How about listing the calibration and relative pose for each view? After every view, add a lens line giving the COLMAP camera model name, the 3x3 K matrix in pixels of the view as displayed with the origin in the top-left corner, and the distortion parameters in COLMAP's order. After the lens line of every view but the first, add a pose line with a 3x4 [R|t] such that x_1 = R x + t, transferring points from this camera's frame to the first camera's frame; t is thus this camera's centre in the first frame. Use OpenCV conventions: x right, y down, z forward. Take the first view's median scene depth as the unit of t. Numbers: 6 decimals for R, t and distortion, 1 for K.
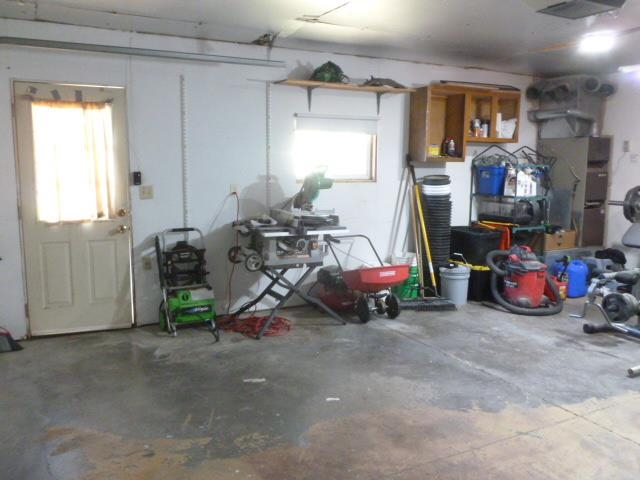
lens RADIAL K [[550.2, 0, 320.0], [0, 550.2, 240.0], [0, 0, 1]] dist [-0.031361, 0.008916]
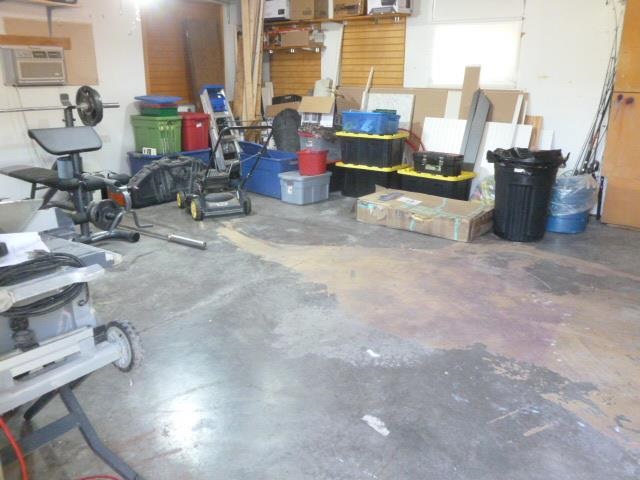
lens RADIAL K [[557.6, 0, 320.0], [0, 557.6, 240.0], [0, 0, 1]] dist [-0.015939, 0.004259]
pose [[-0.435093, -0.269904, 0.858980, -0.421419], [0.122547, 0.927384, 0.353470, -0.119974], [-0.892007, 0.259057, -0.370422, 0.910921]]
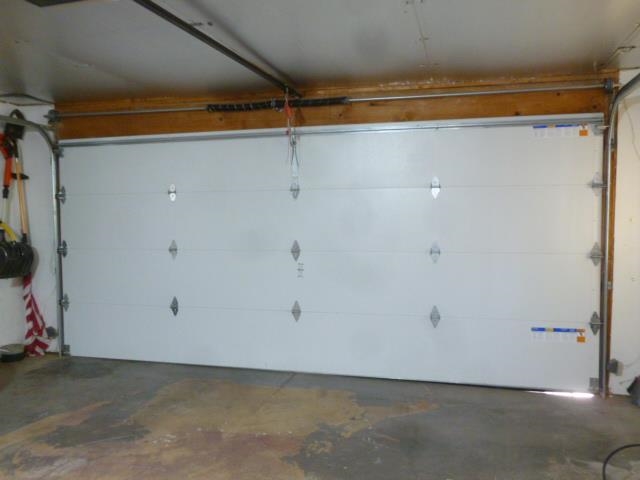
lens RADIAL K [[557.6, 0, 320.0], [0, 557.6, 240.0], [0, 0, 1]] dist [-0.015939, 0.004259]
pose [[-0.668703, 0.035146, -0.742699, 0.423616], [-0.108763, 0.983514, 0.144469, -0.134619], [0.735532, 0.177385, -0.653856, 0.977030]]
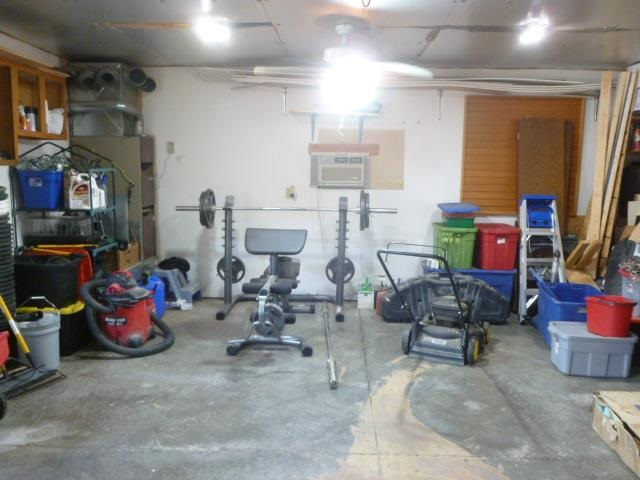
lens RADIAL K [[550.2, 0, 320.0], [0, 550.2, 240.0], [0, 0, 1]] dist [-0.031361, 0.008916]
pose [[0.482953, -0.121243, 0.867212, -0.193799], [0.116884, 0.990431, 0.073377, -0.064448], [-0.867810, 0.065926, 0.492503, 0.390075]]
